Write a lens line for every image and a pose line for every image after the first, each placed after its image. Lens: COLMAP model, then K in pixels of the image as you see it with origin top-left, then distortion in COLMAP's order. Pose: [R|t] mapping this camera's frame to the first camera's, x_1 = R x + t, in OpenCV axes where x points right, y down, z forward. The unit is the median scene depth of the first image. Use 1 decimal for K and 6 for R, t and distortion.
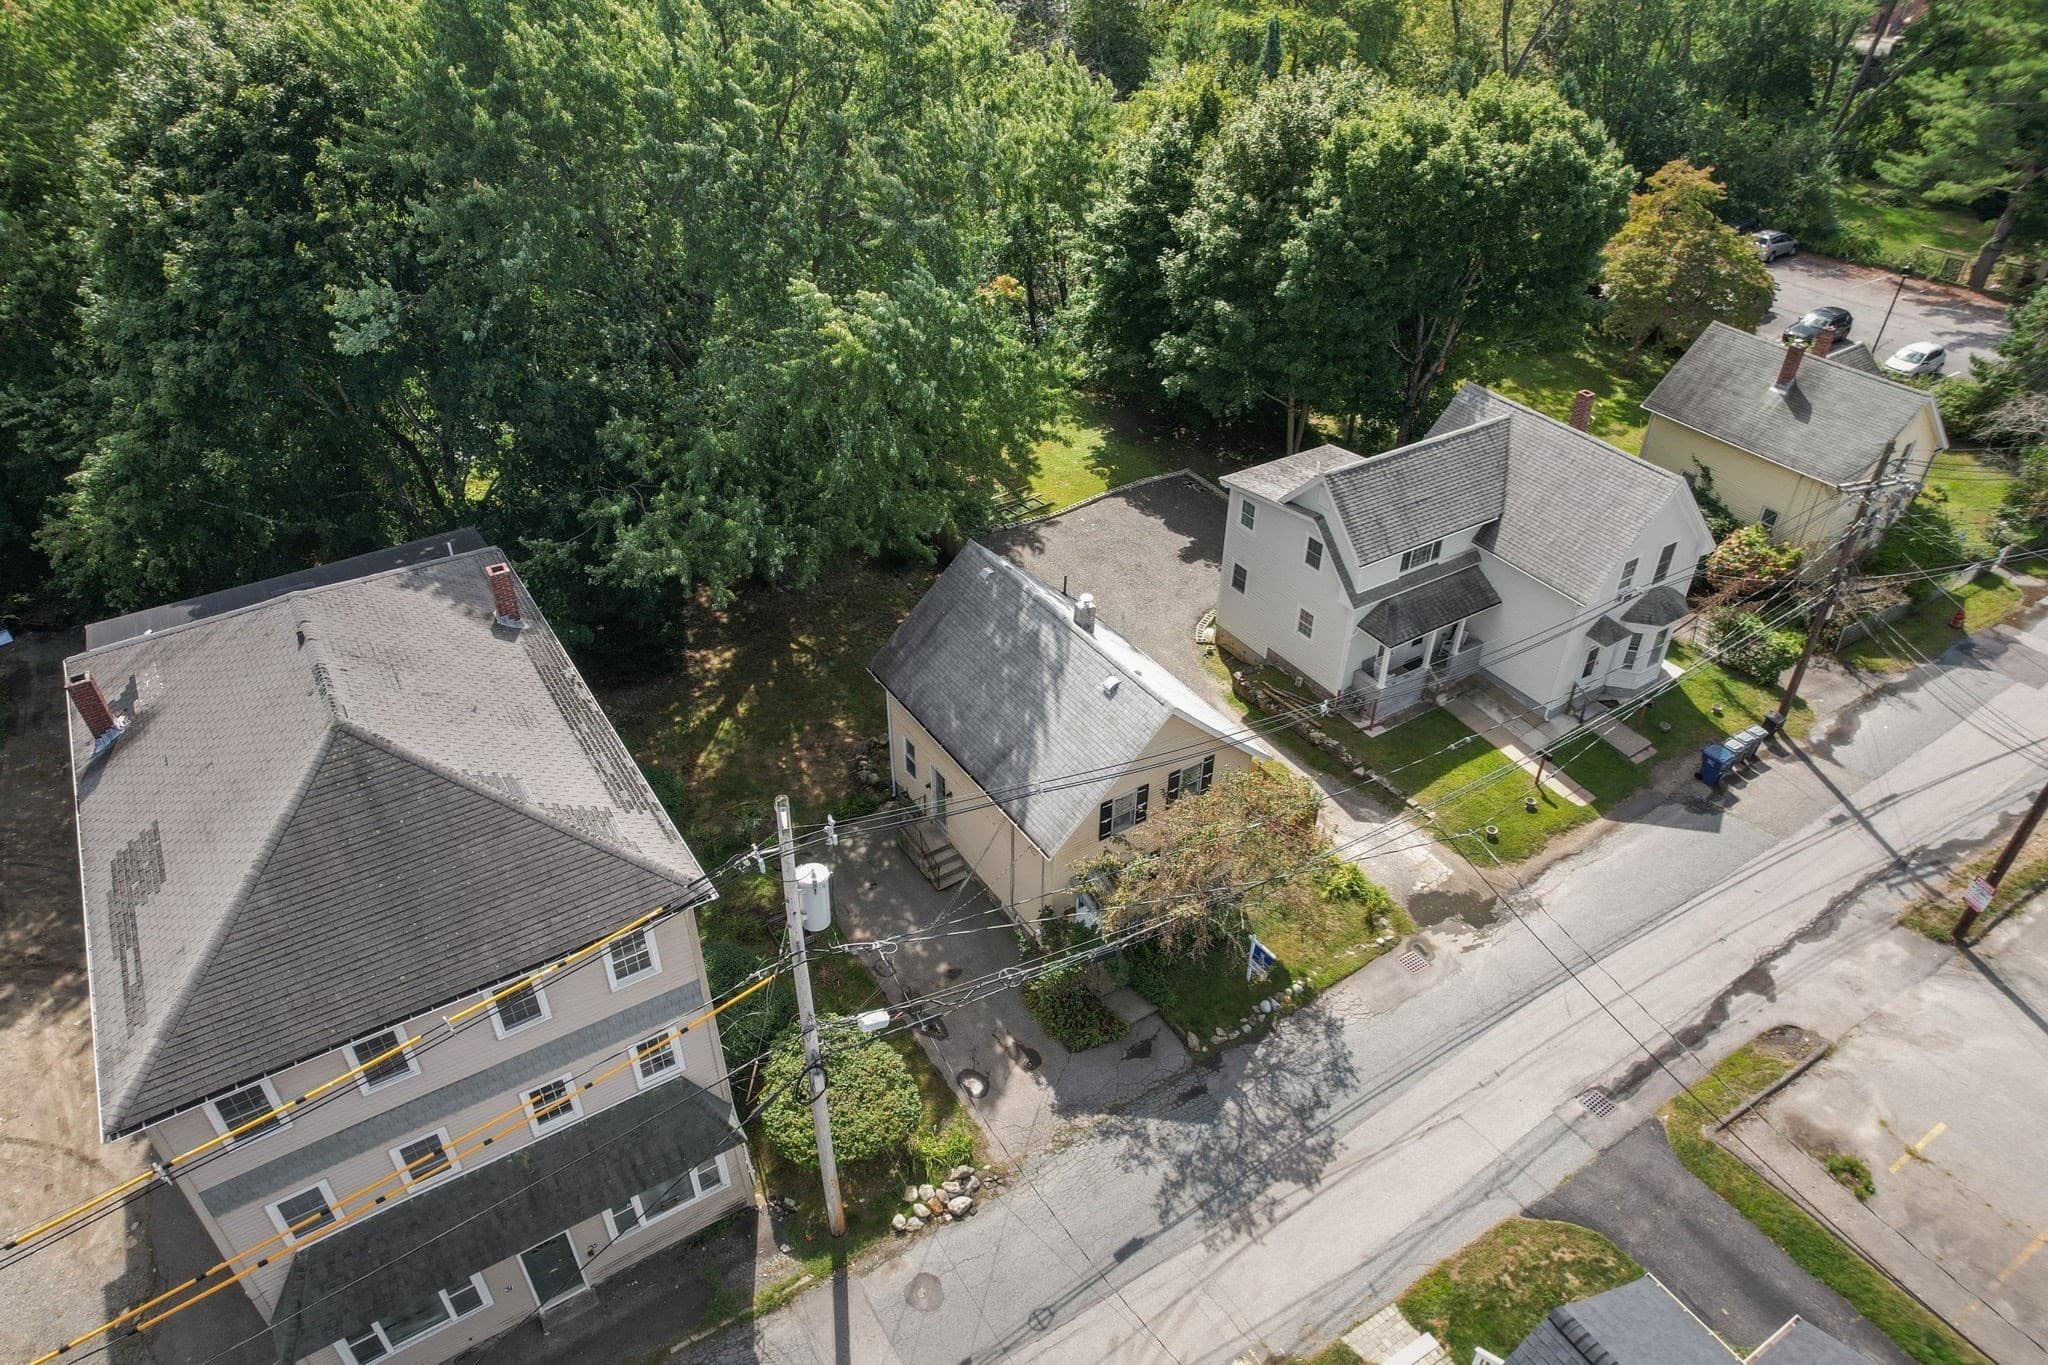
lens RADIAL K [[1324.4, 0, 1024.0], [0, 1324.4, 682.5], [0, 0, 1]] dist [-0.072868, -0.001690]
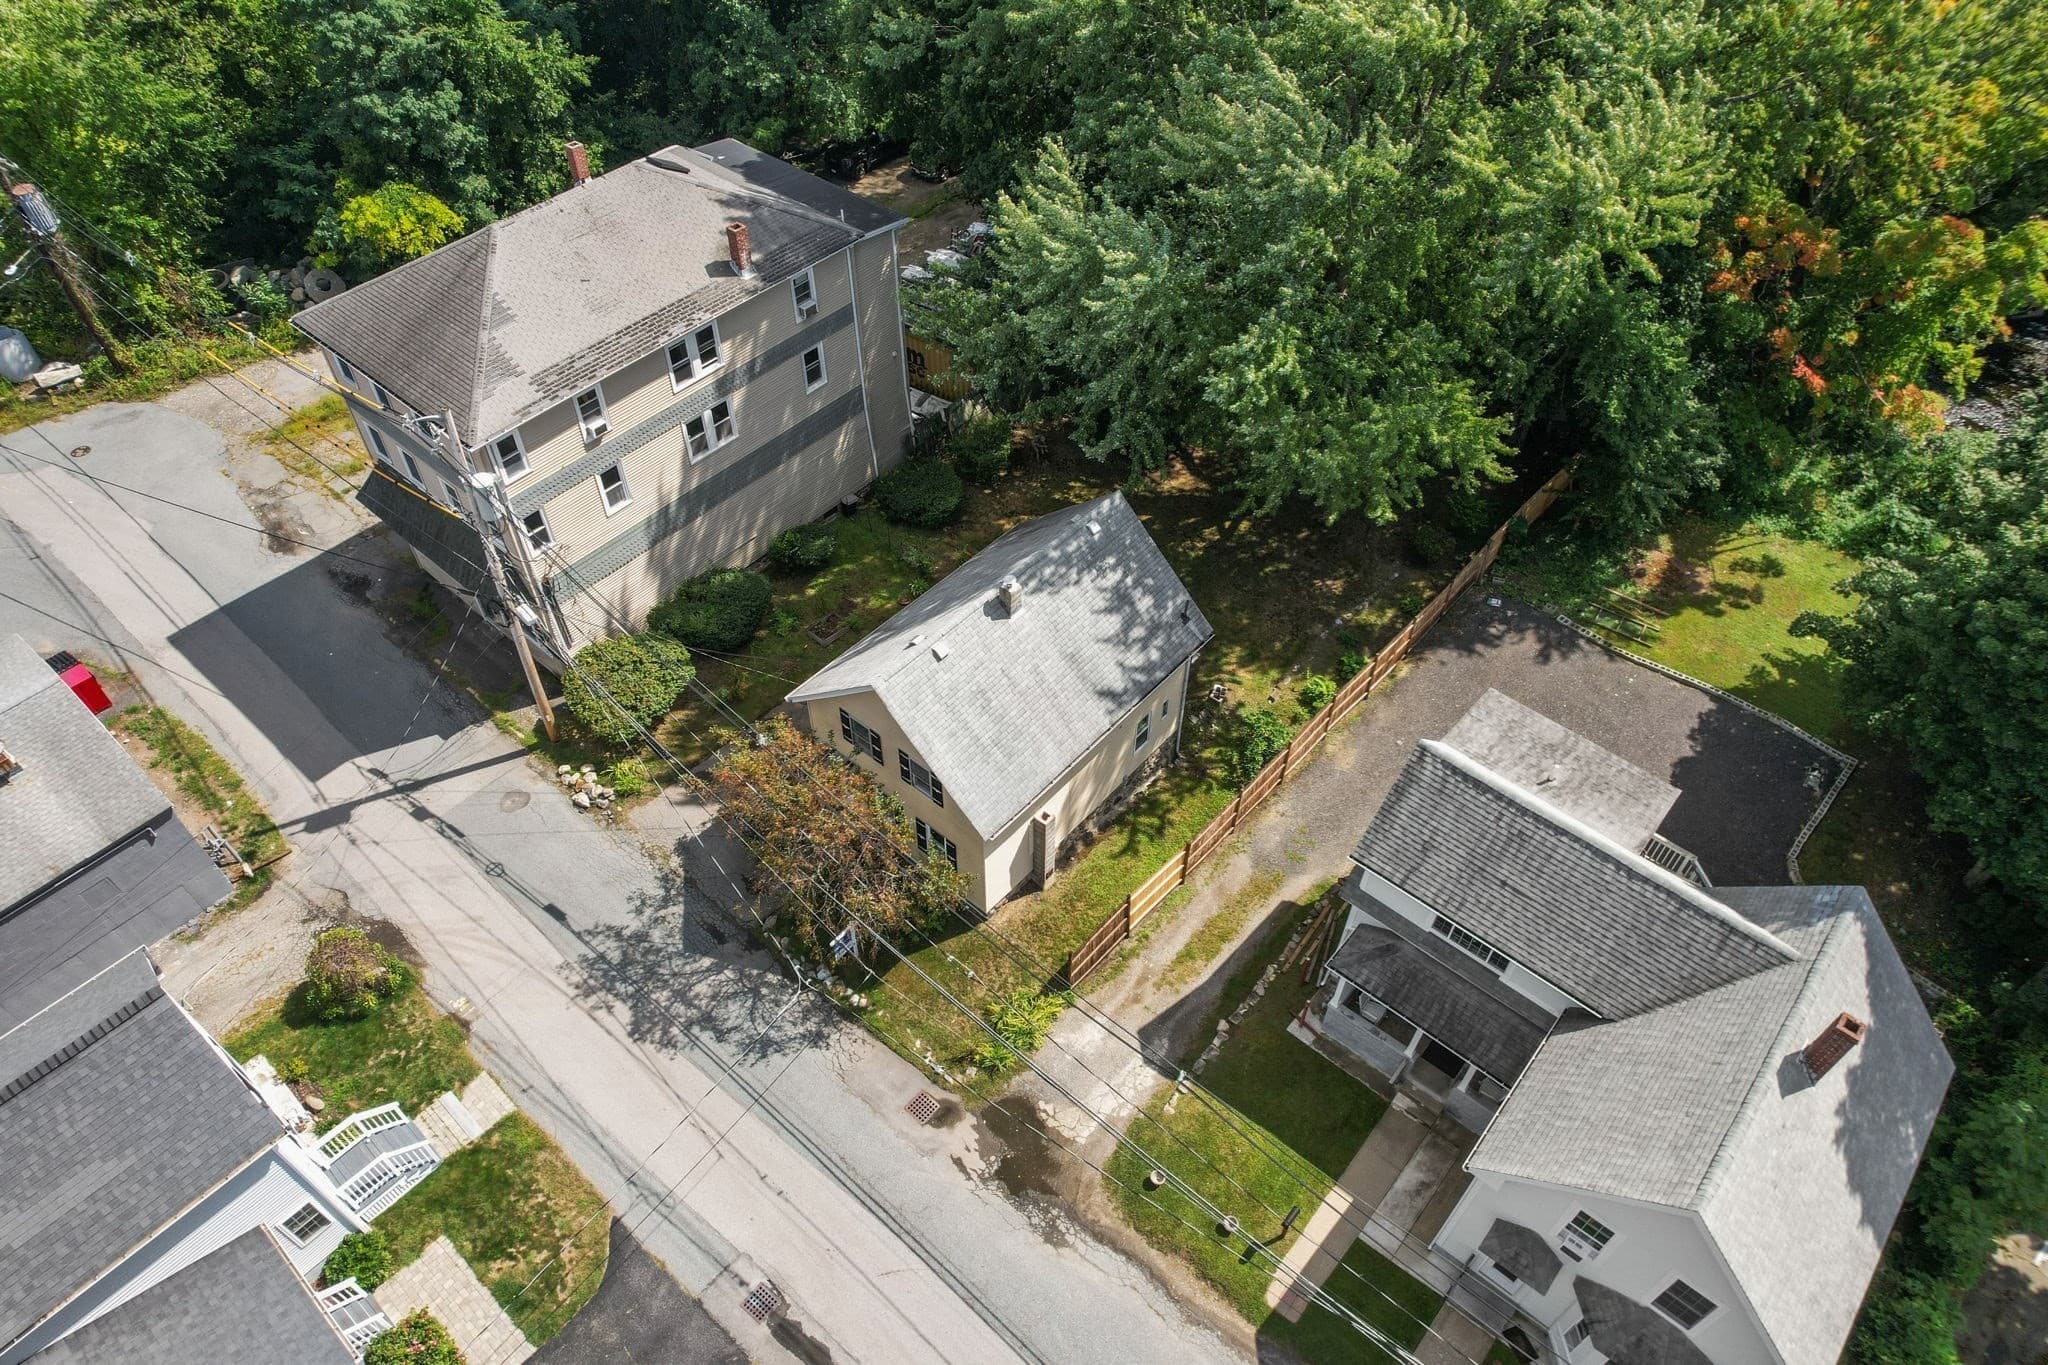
lens RADIAL K [[1324.4, 0, 1024.0], [0, 1324.4, 682.5], [0, 0, 1]] dist [-0.072868, -0.001690]
pose [[0.281427, 0.701925, -0.654294, 0.796095], [-0.556483, 0.674870, 0.484642, -0.527671], [0.781745, 0.227712, 0.580536, 0.512531]]
